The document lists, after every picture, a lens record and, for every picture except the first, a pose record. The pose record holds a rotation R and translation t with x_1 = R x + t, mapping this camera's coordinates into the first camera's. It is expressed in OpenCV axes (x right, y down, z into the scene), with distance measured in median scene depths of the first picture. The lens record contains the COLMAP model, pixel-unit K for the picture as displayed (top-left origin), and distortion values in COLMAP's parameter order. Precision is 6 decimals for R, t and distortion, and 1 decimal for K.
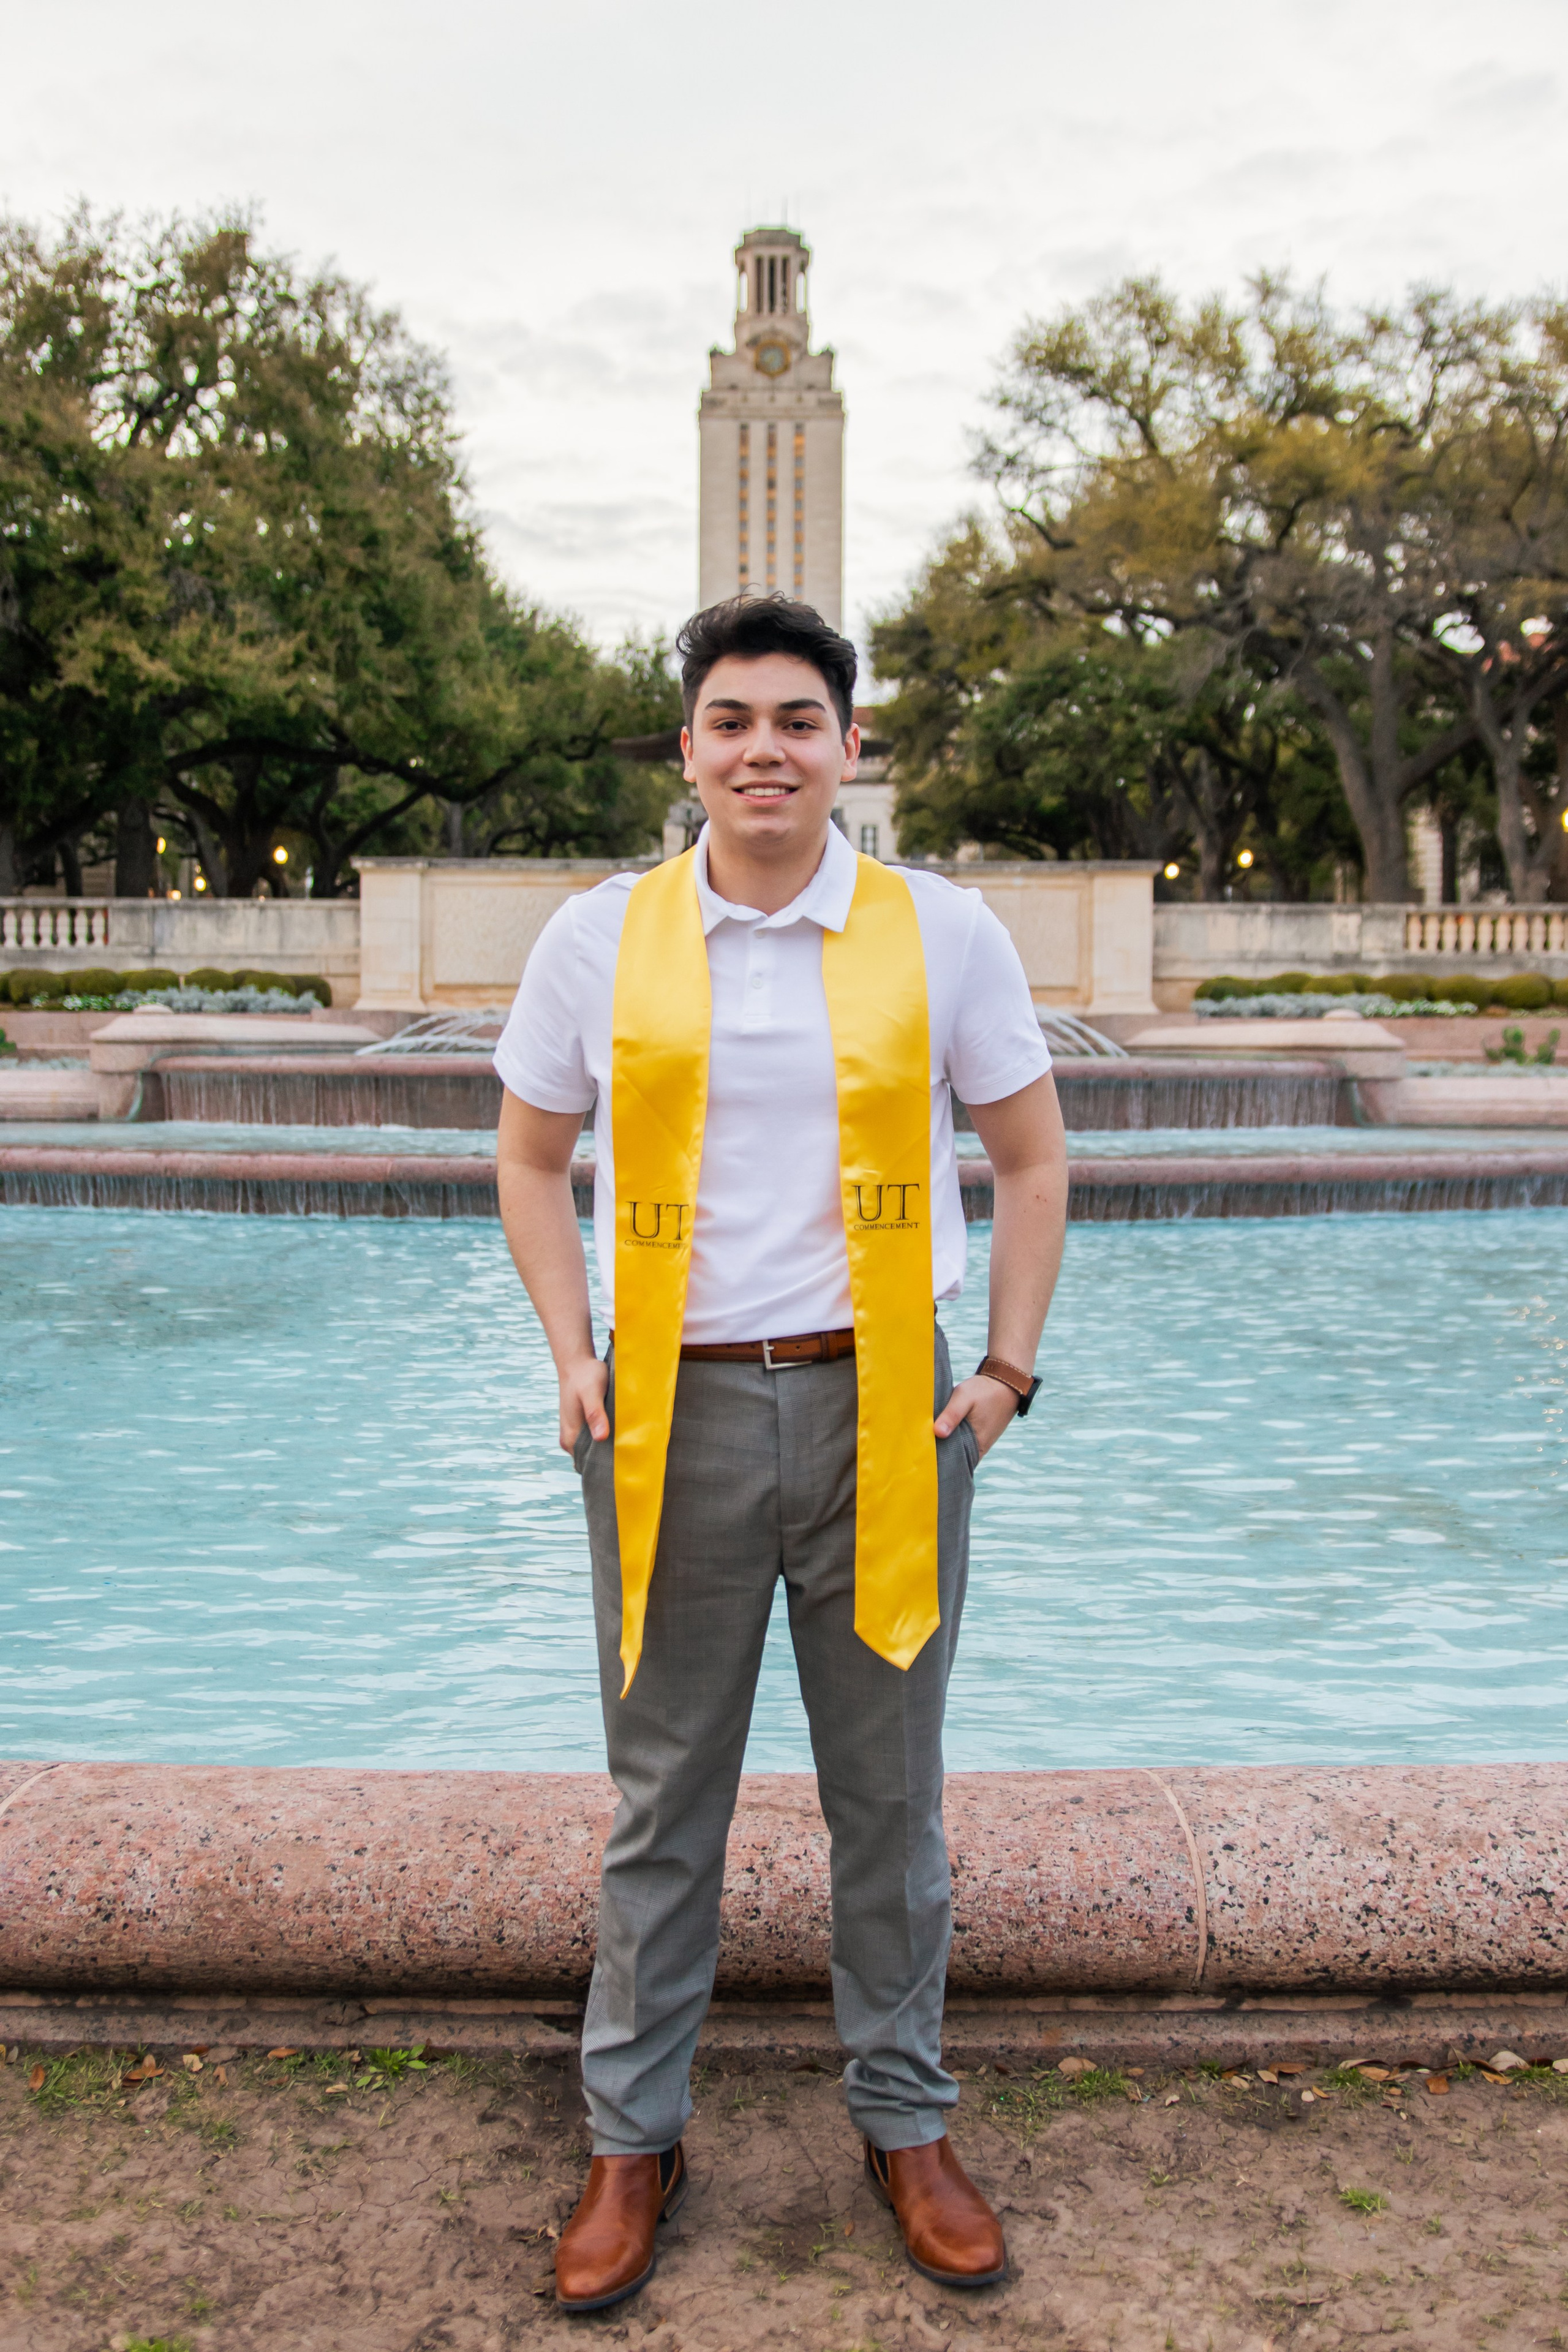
lens RADIAL K [[2047.7, 0, 797.2], [0, 2047.7, 1153.3], [0, 0, 1]] dist [0.001956, 0.001450]
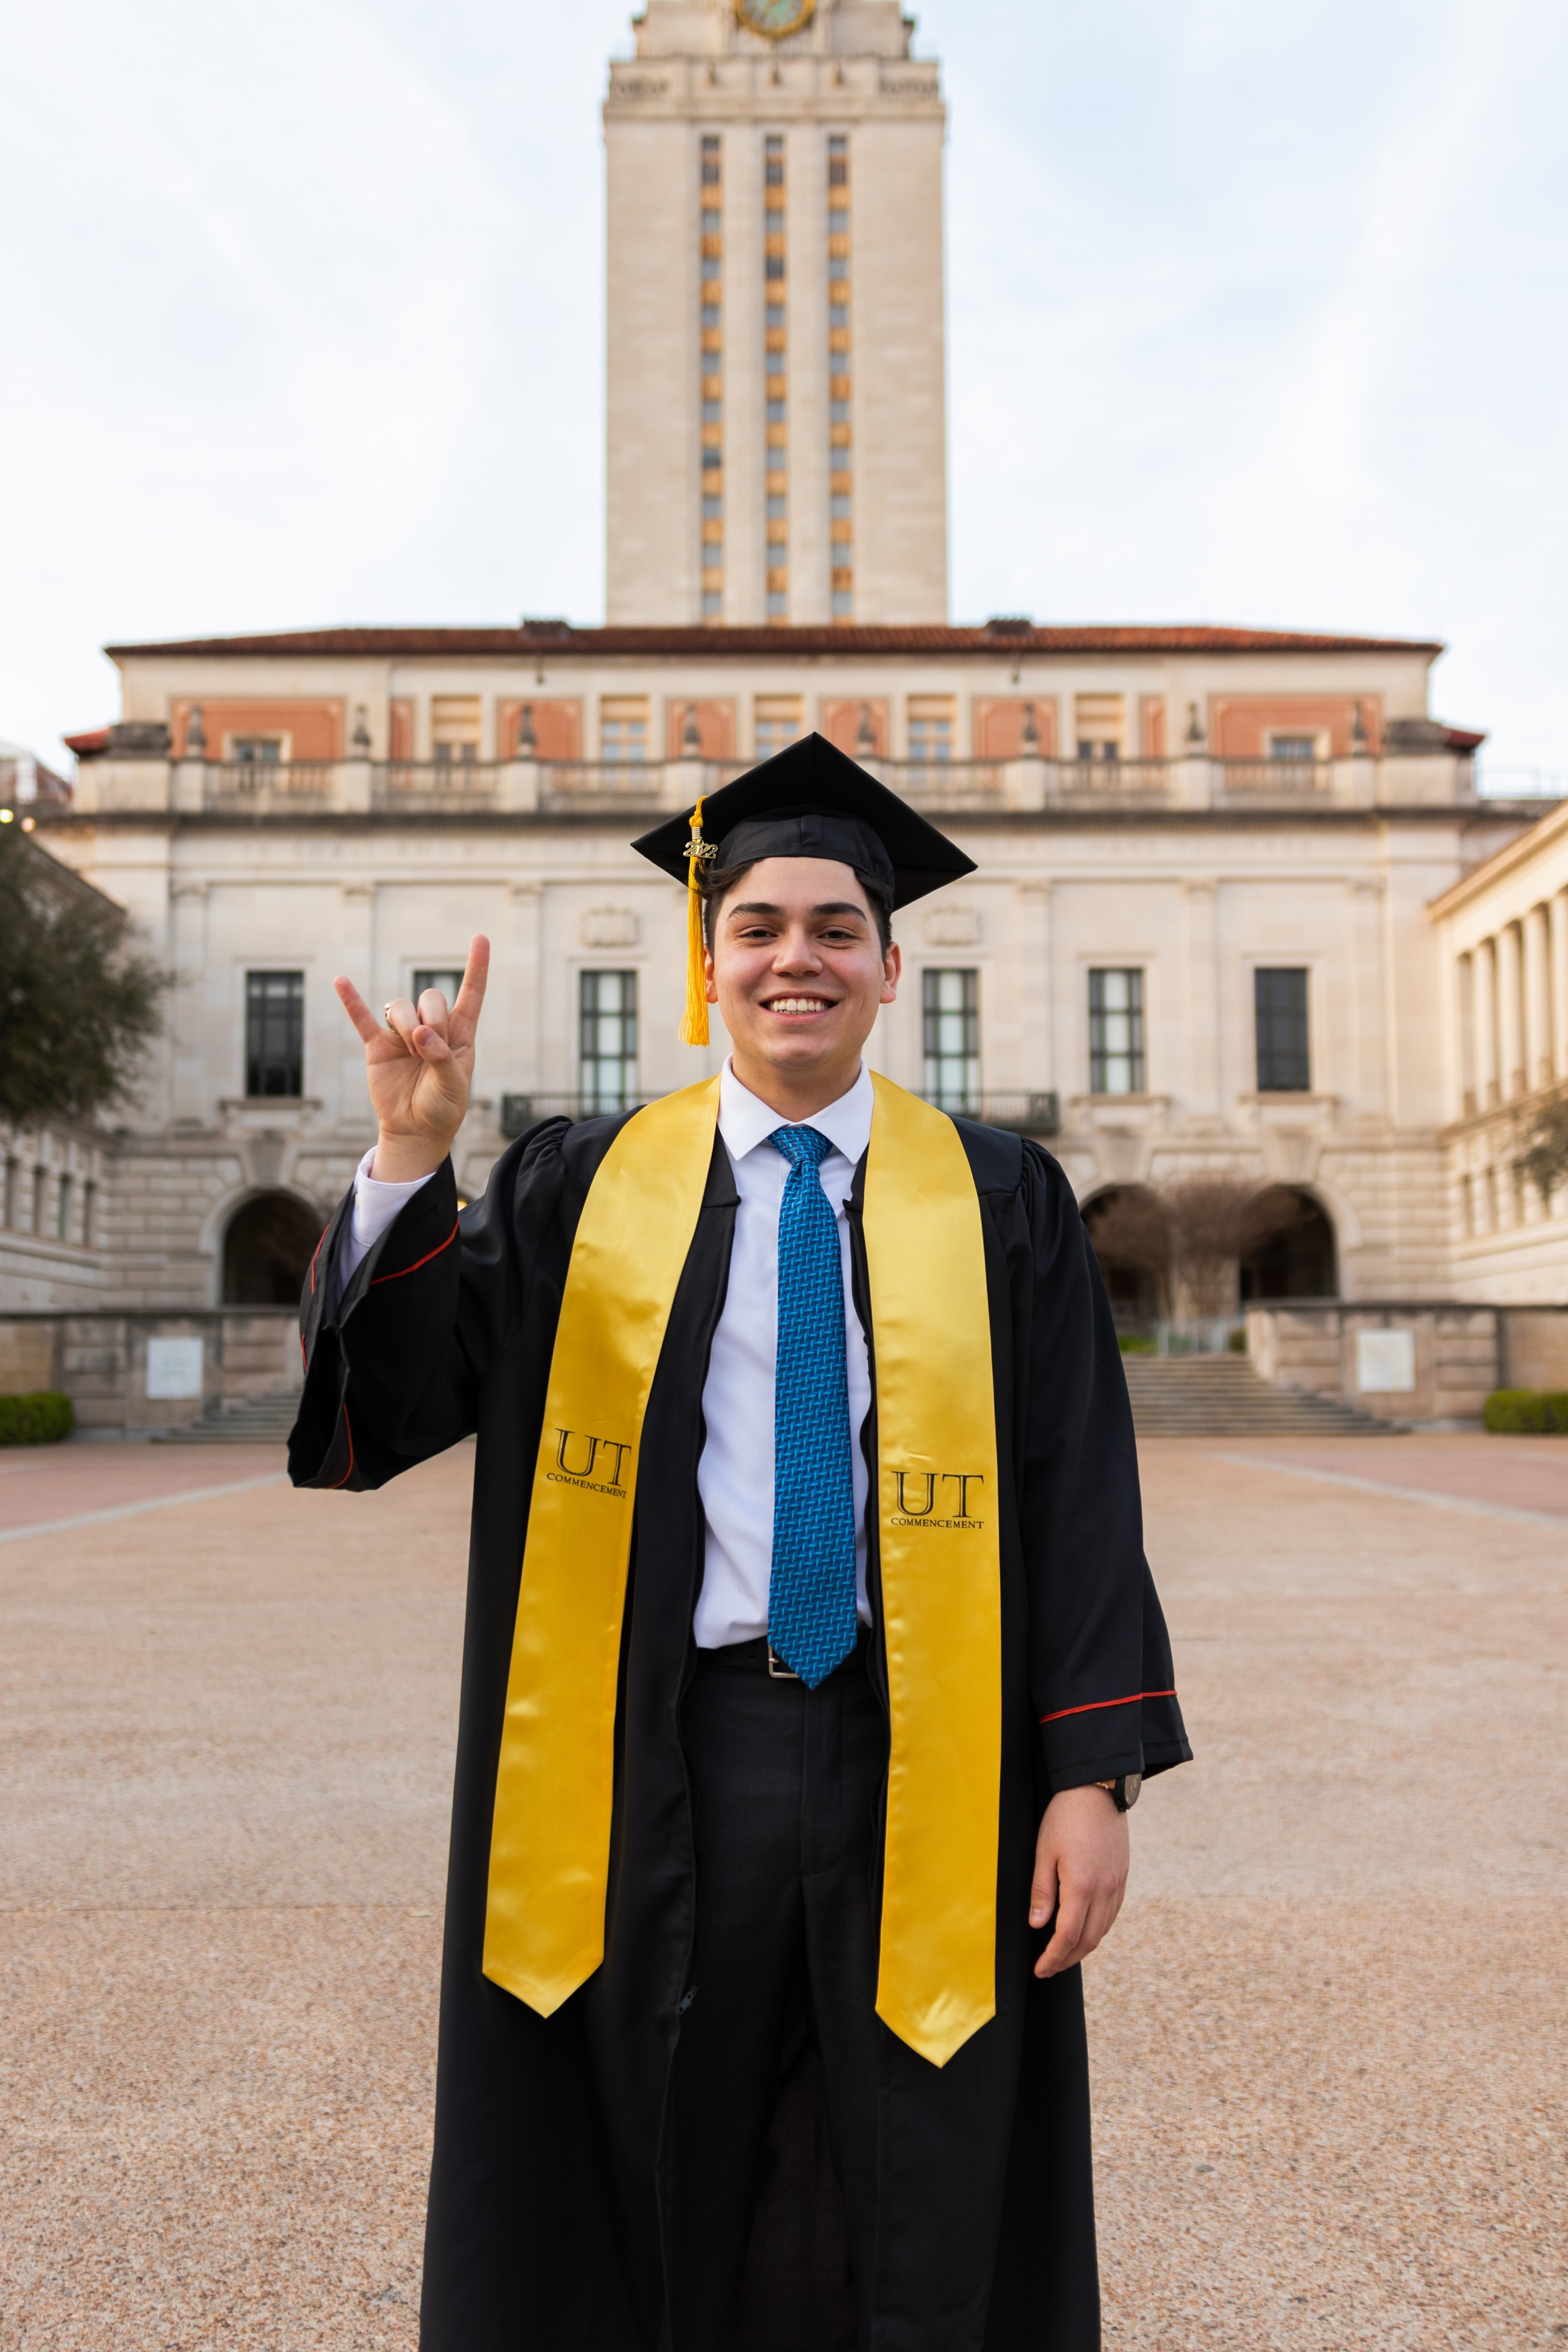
lens RADIAL K [[2265.8, 0, 812.9], [0, 2265.8, 1183.2], [0, 0, 1]] dist [0.009807, 0.001501]
pose [[0.999829, -0.014568, -0.011404, -0.001709], [0.013386, 0.995136, -0.097594, -0.085120], [0.012771, 0.097424, 0.995161, 0.530835]]
